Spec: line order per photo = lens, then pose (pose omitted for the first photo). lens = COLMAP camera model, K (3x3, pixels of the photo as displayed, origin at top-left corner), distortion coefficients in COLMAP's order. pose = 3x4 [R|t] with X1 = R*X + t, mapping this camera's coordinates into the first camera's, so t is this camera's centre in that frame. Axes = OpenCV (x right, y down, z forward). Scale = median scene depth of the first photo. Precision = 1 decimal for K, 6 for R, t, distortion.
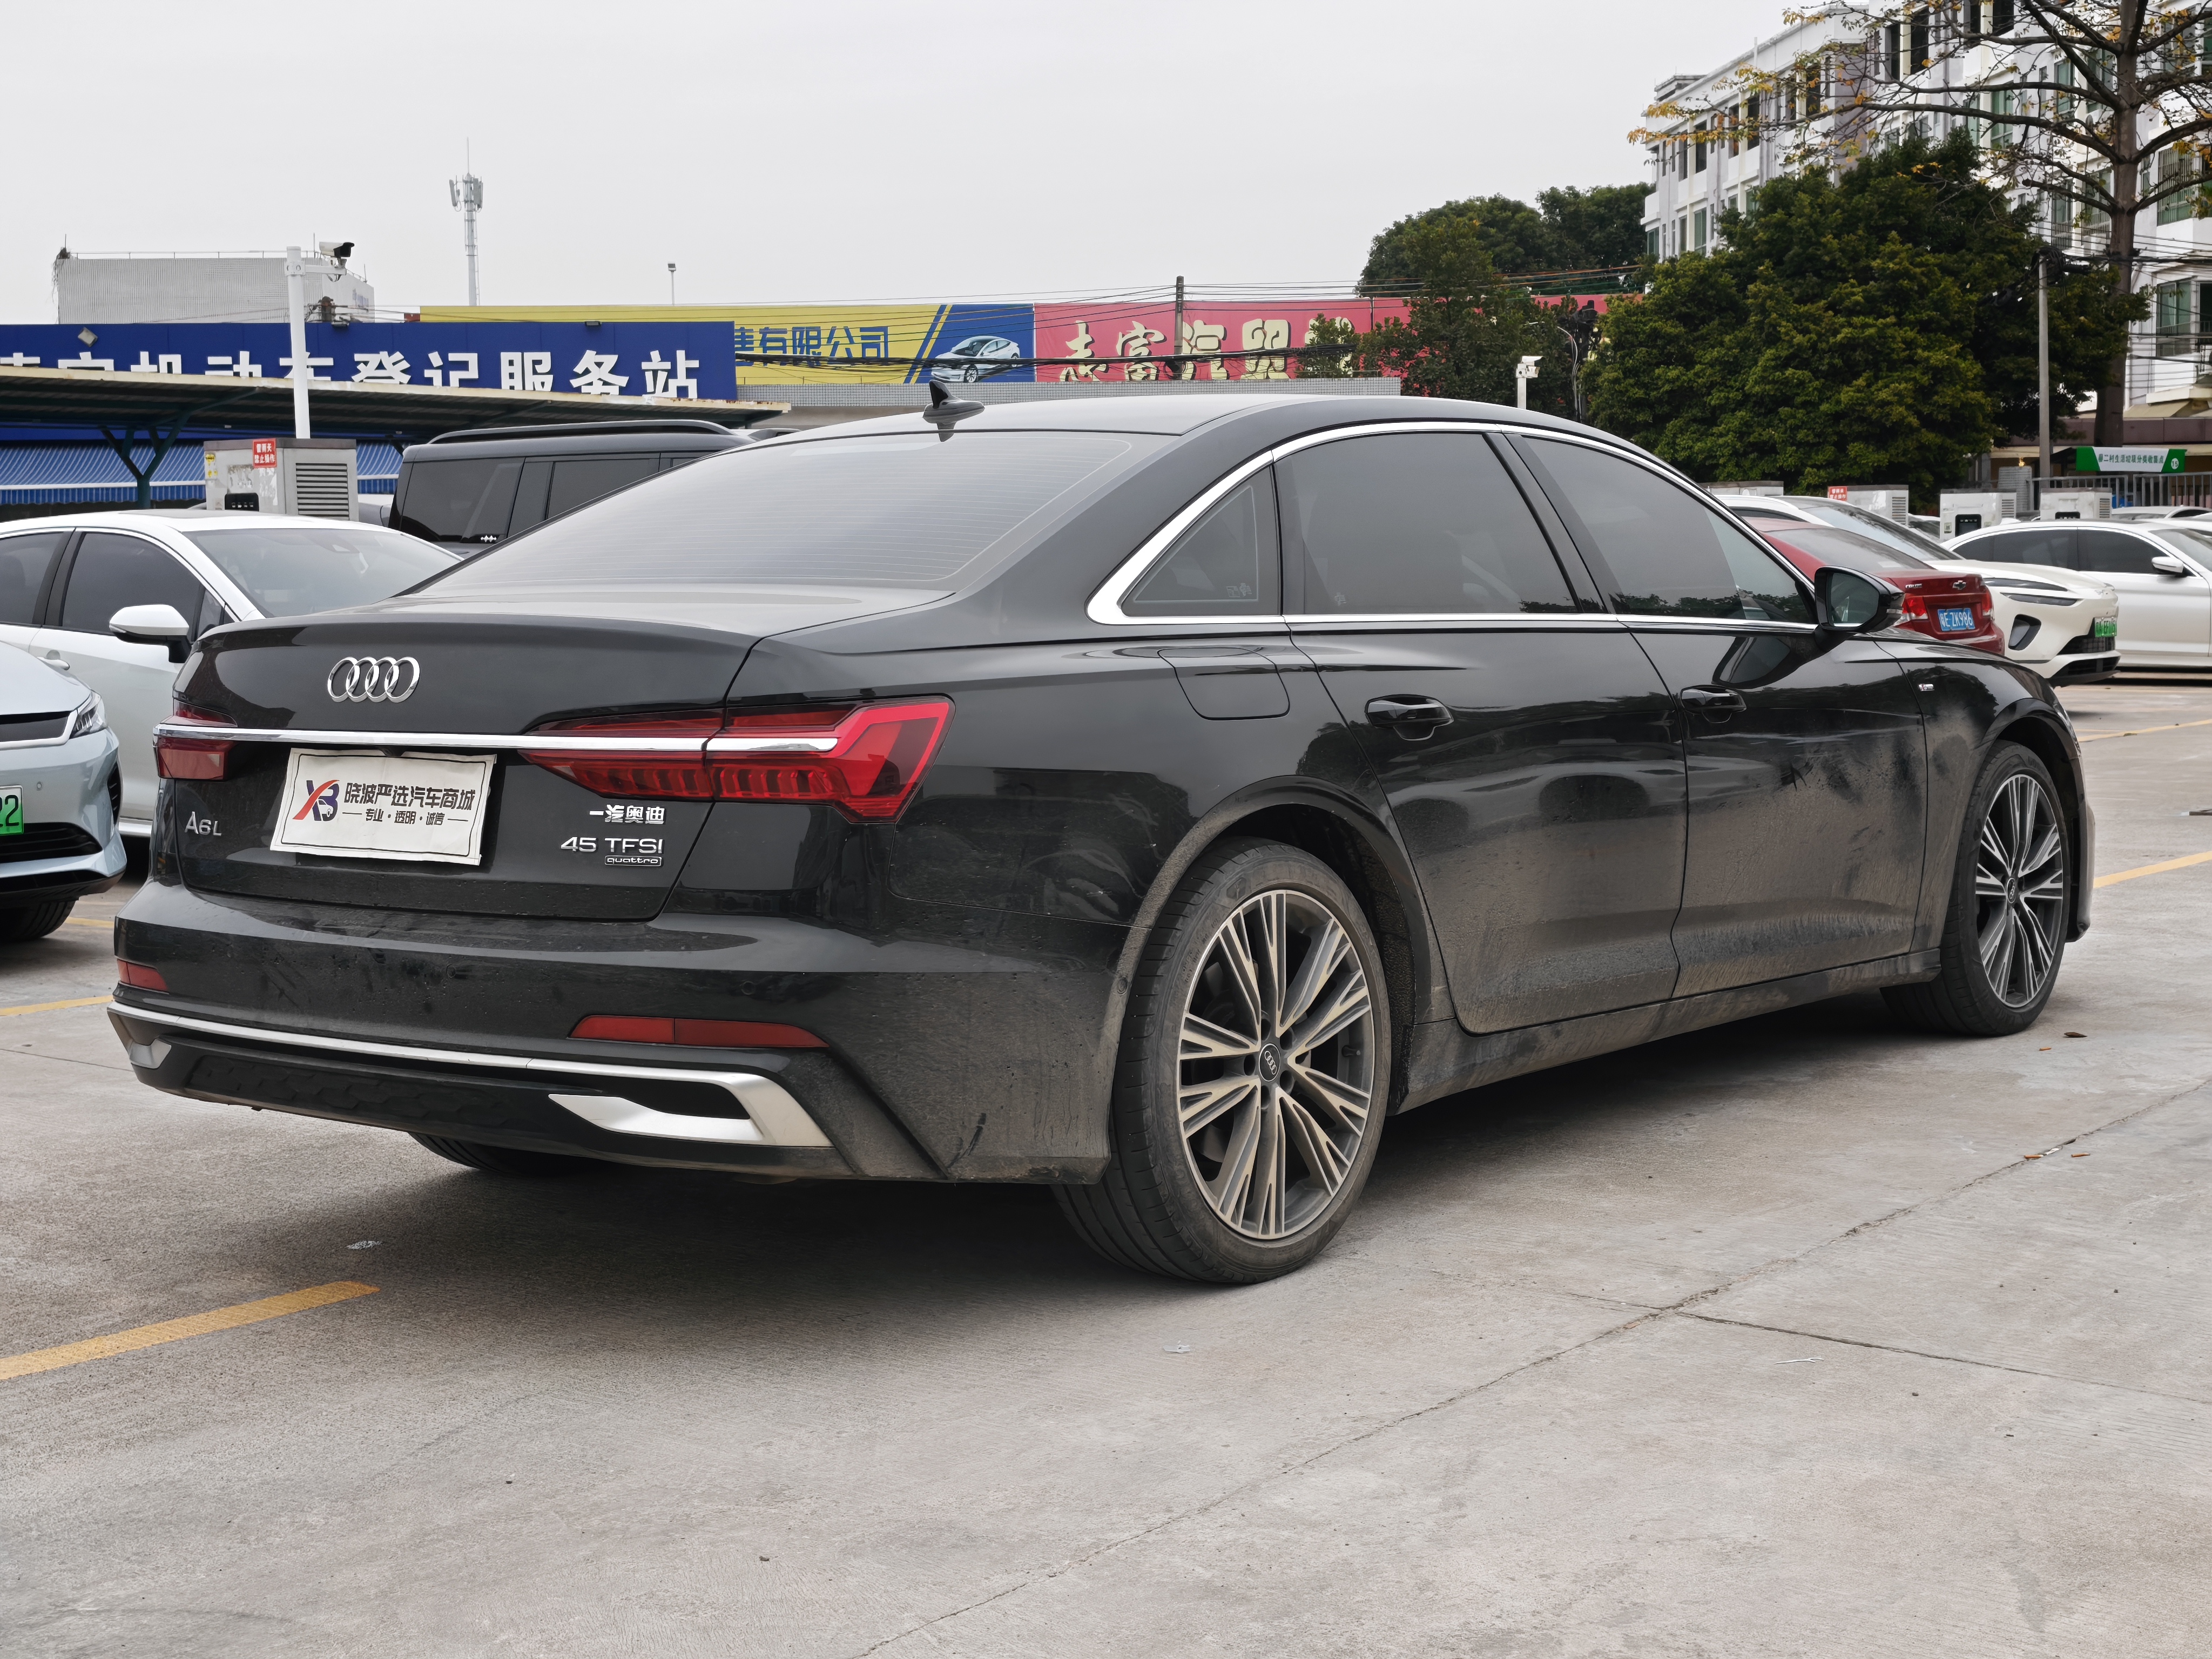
lens RADIAL K [[3019.8, 0, 1110.1], [0, 3019.8, 816.8], [0, 0, 1]] dist [0.171213, -0.522100]
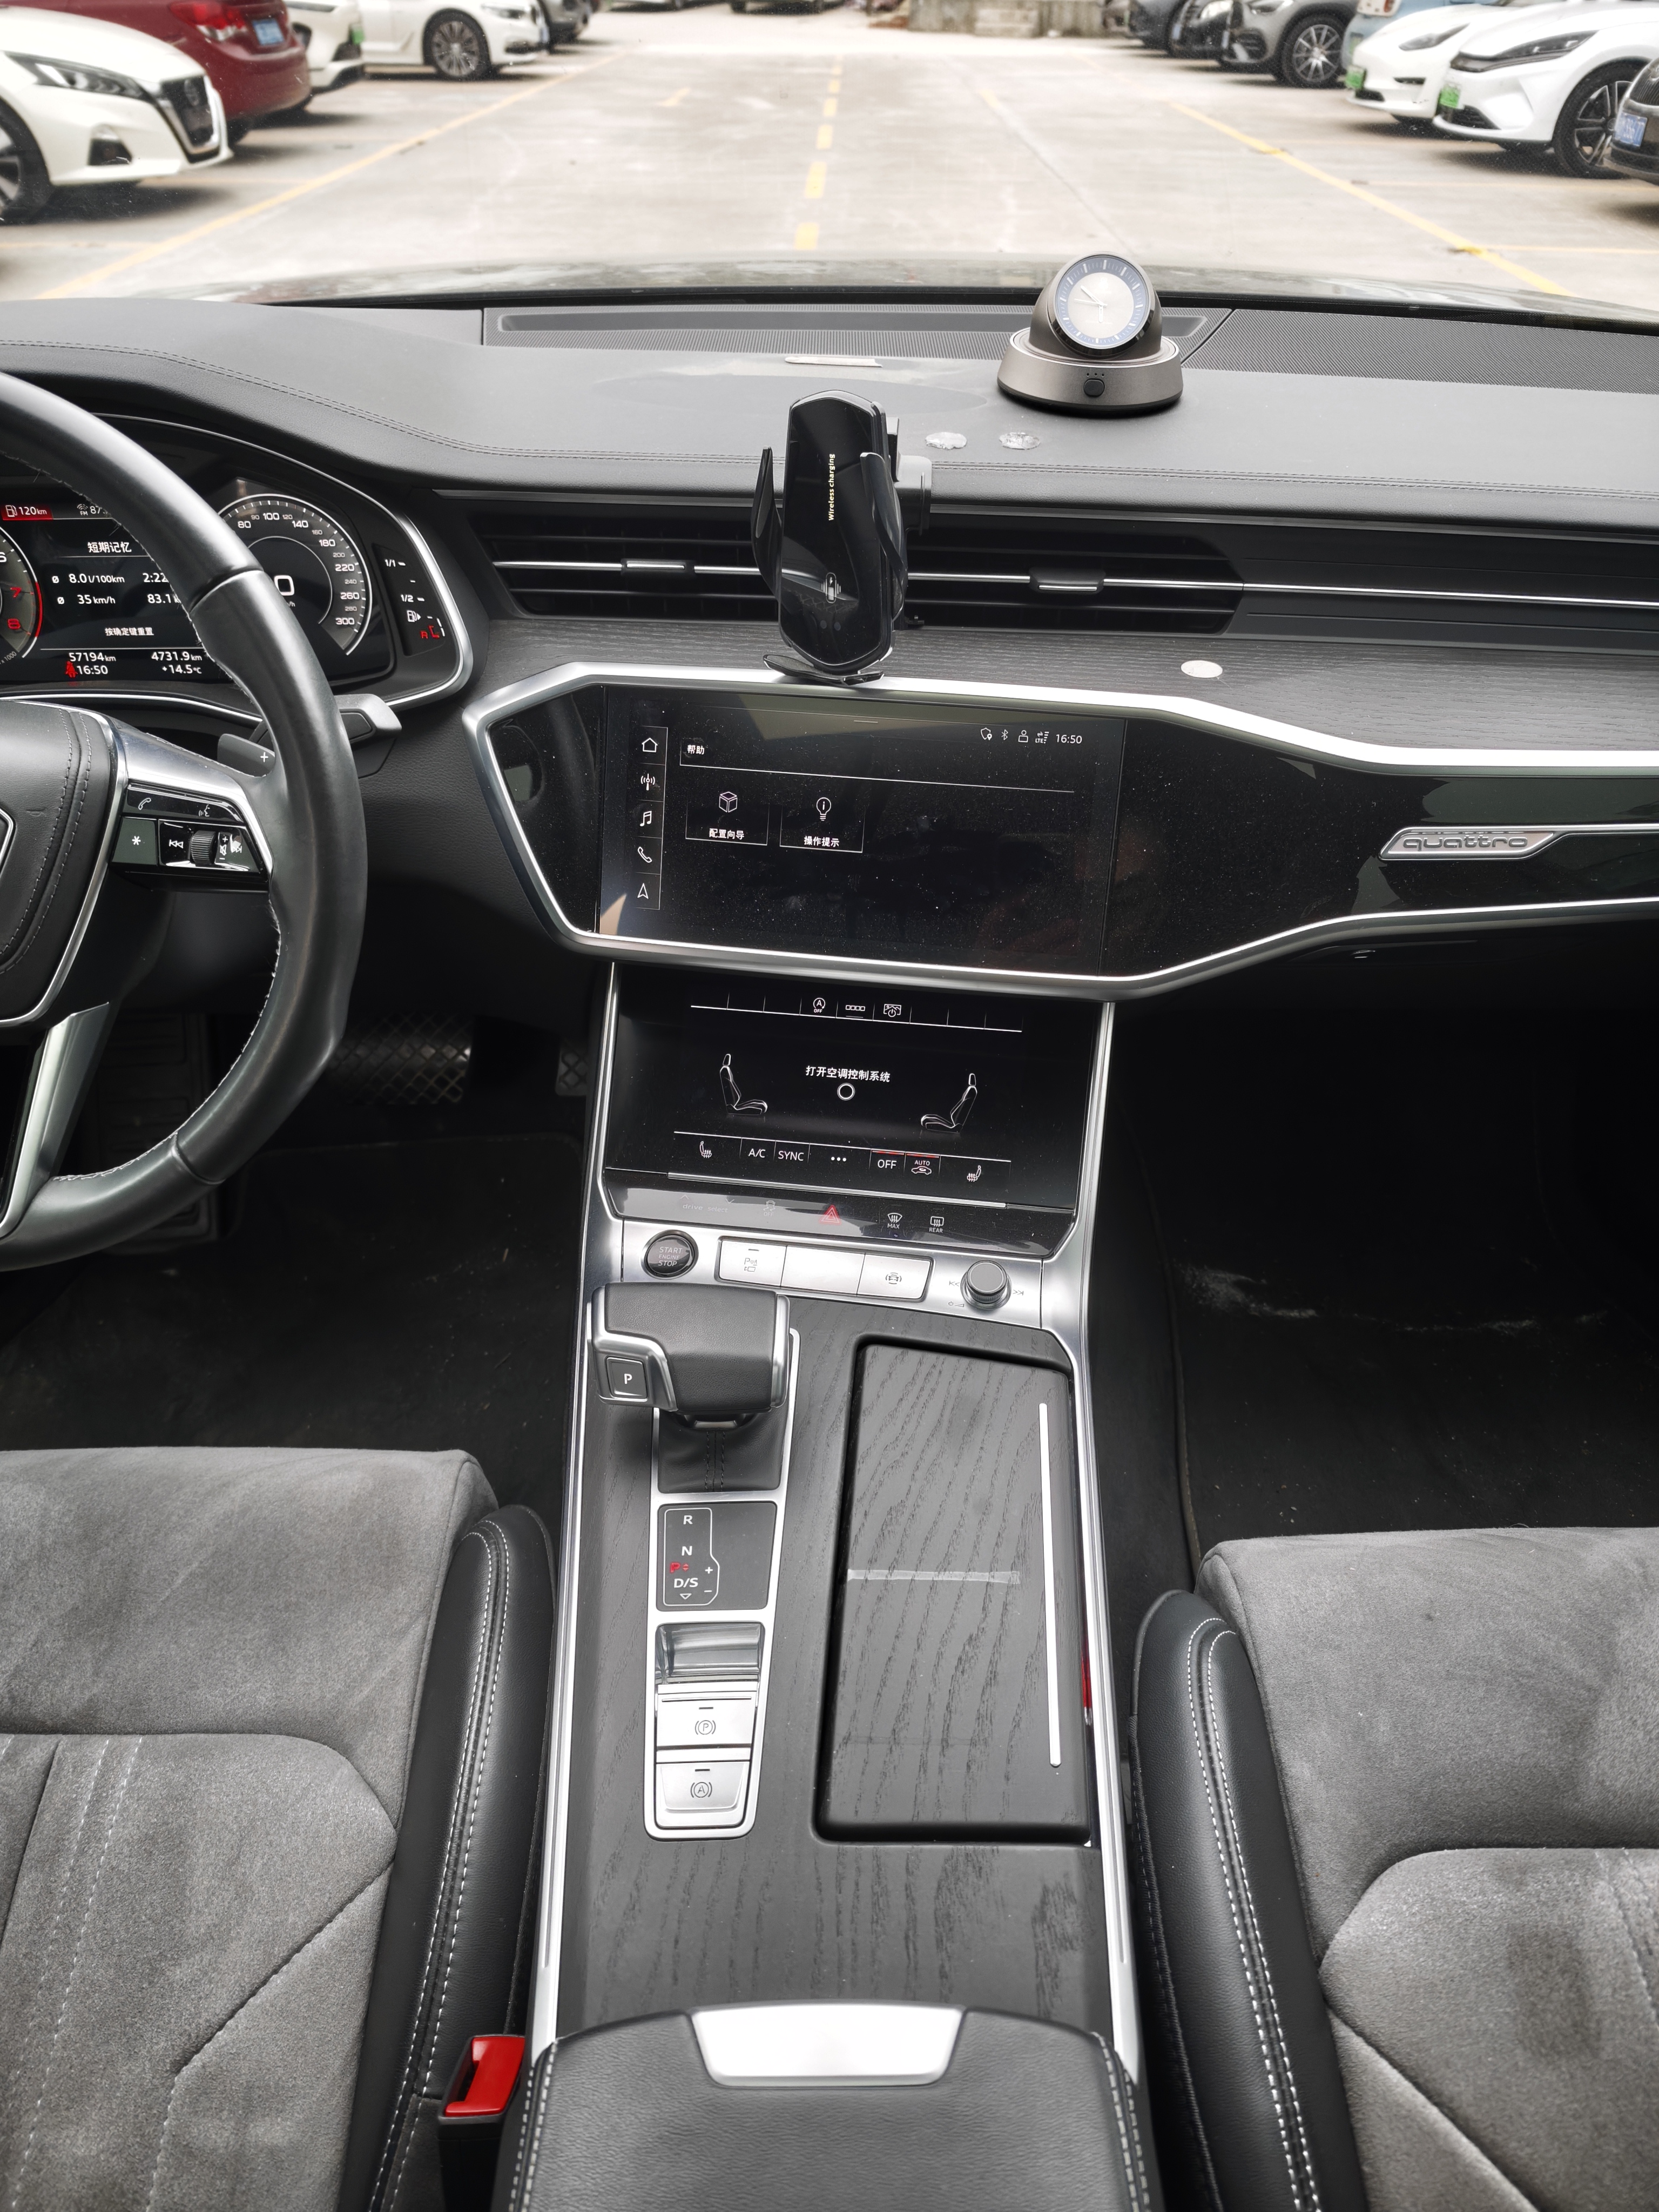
lens RADIAL K [[1518.2, 0, 841.5], [0, 1518.2, 1113.2], [0, 0, 1]] dist [0.040876, -0.054169]
pose [[0.787033, -0.359054, 0.501657, 0.008034], [0.033546, 0.836881, 0.546356, -0.011873], [-0.615999, -0.413172, 0.670697, 0.126839]]
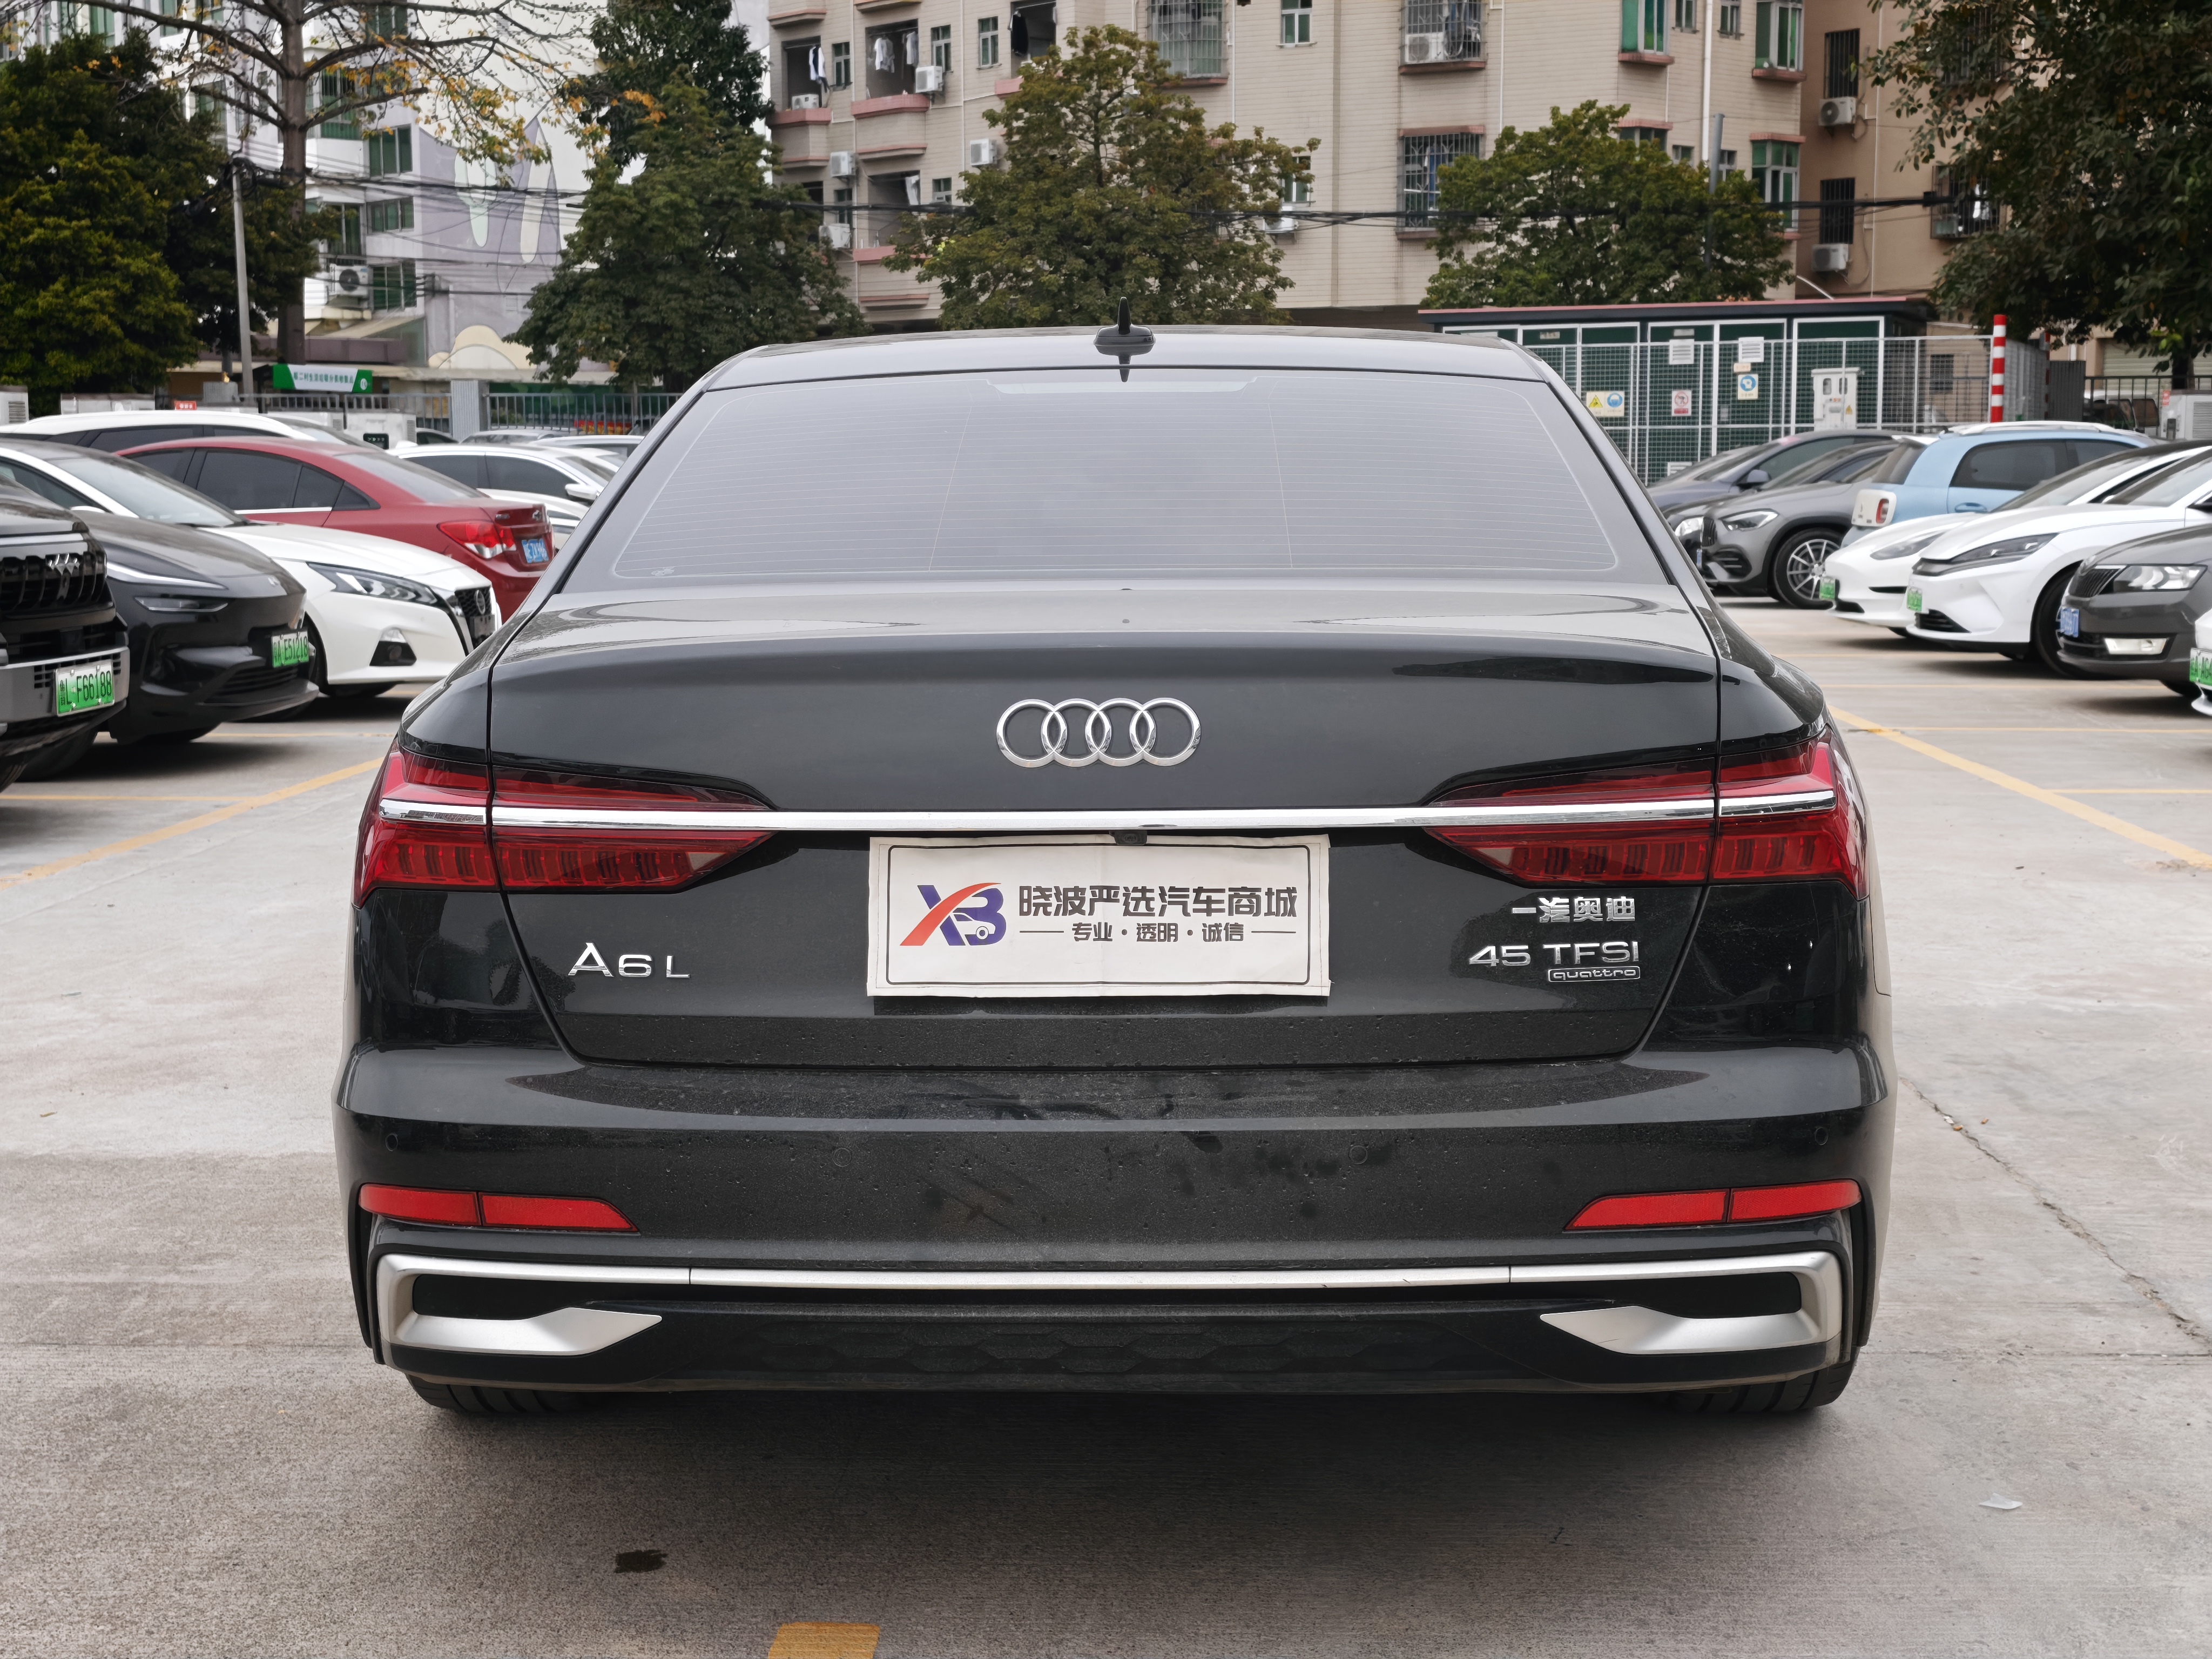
lens RADIAL K [[3019.8, 0, 1110.1], [0, 3019.8, 816.8], [0, 0, 1]] dist [0.171213, -0.522100]
pose [[0.807452, -0.057179, 0.587155, -0.056154], [0.040582, 0.998318, 0.041412, -0.004777], [-0.588535, -0.009611, 0.808414, 0.040891]]
